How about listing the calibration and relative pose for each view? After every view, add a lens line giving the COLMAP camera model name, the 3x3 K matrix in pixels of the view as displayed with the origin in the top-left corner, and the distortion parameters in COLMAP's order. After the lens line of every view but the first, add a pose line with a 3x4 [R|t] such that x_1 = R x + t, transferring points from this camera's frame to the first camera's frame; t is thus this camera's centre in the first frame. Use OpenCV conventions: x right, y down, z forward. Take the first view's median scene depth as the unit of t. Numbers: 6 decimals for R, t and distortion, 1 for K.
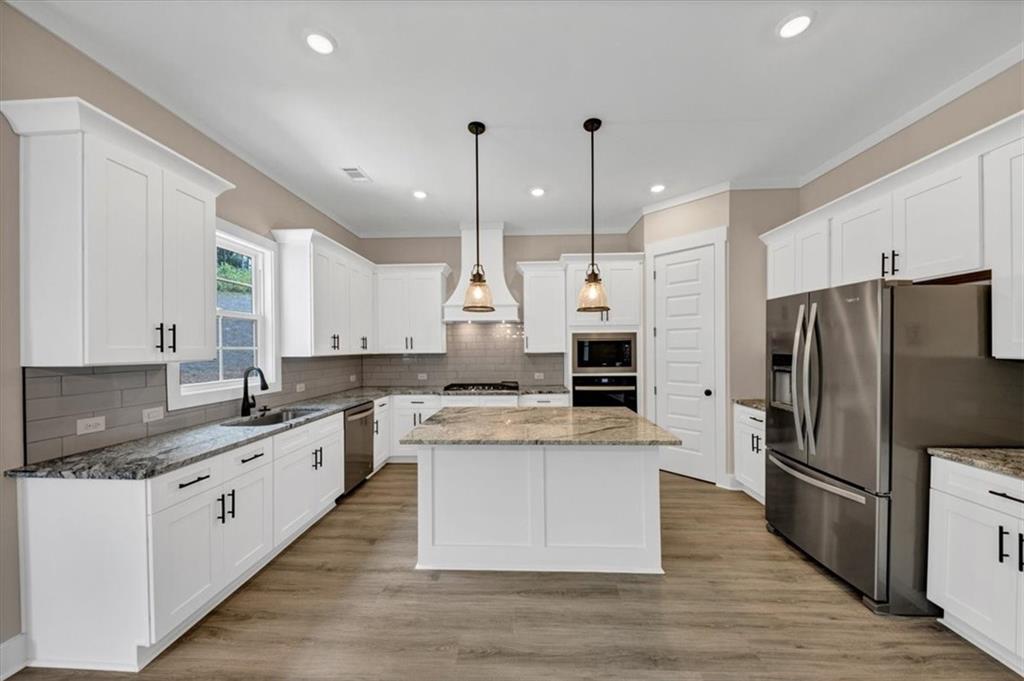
lens RADIAL K [[354.5, 0, 491.7], [0, 354.5, 350.9], [0, 0, 1]] dist [-0.000632, -0.000998]
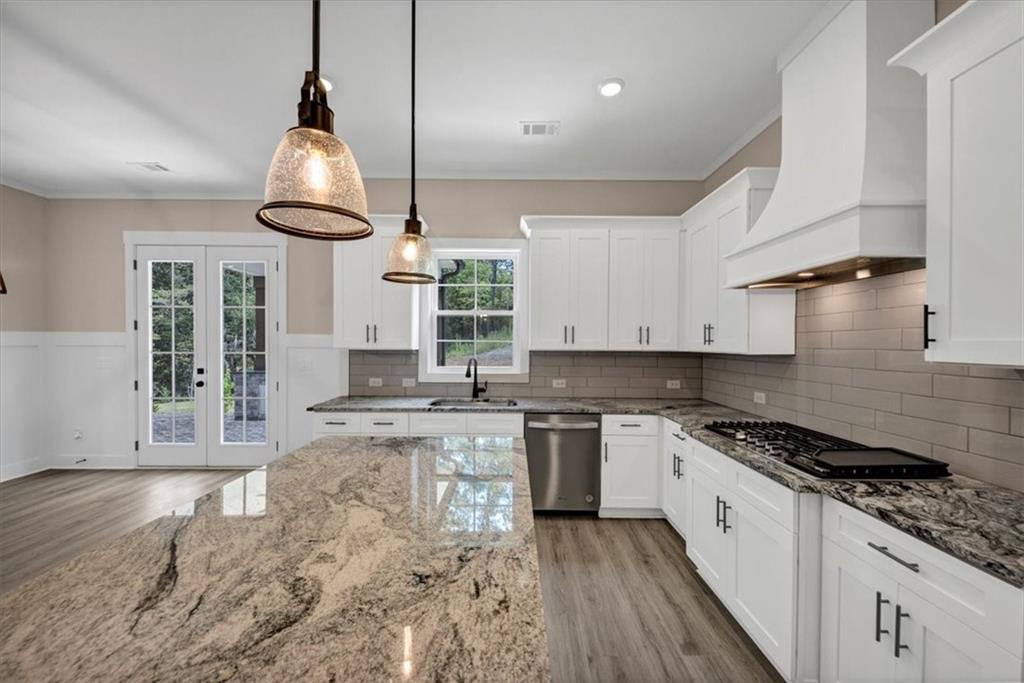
lens RADIAL K [[373.1, 0, 507.8], [0, 373.1, 343.4], [0, 0, 1]] dist [0.008109, -0.002037]
pose [[0.084144, 0.011693, -0.996385, 0.449538], [-0.015432, 0.999827, 0.010430, -0.010609], [0.996334, 0.014499, 0.084310, 0.810423]]
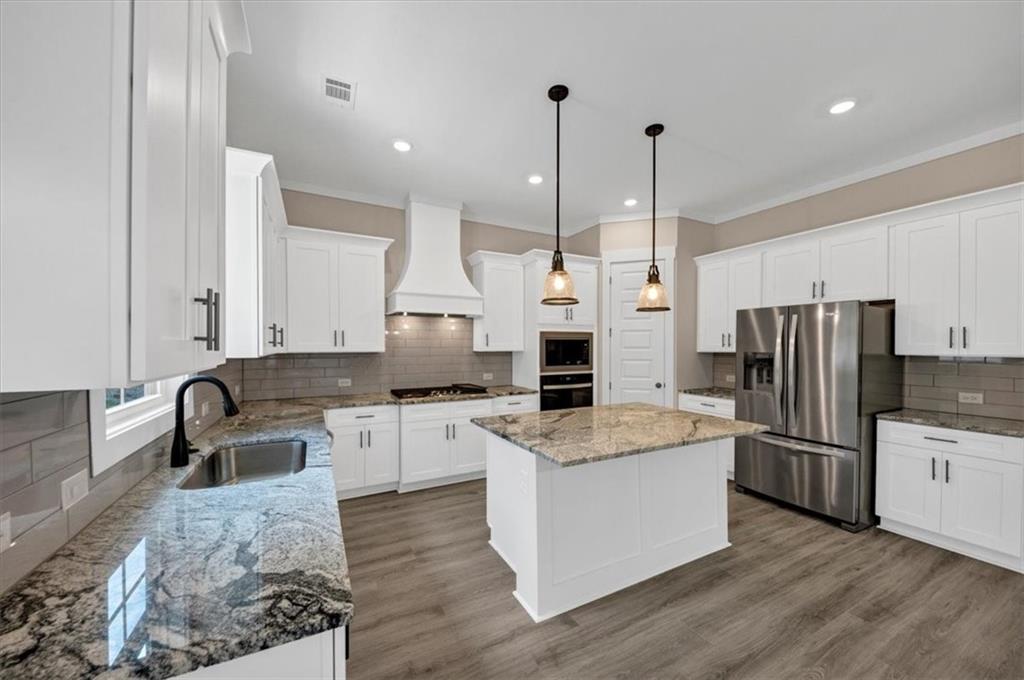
lens RADIAL K [[373.1, 0, 496.0], [0, 373.1, 349.0], [0, 0, 1]] dist [0.008109, -0.002037]
pose [[0.861064, 0.004825, 0.508474, -0.463548], [-0.003918, 0.999988, -0.002854, 0.002456], [-0.508482, 0.000465, 0.861072, 0.205593]]
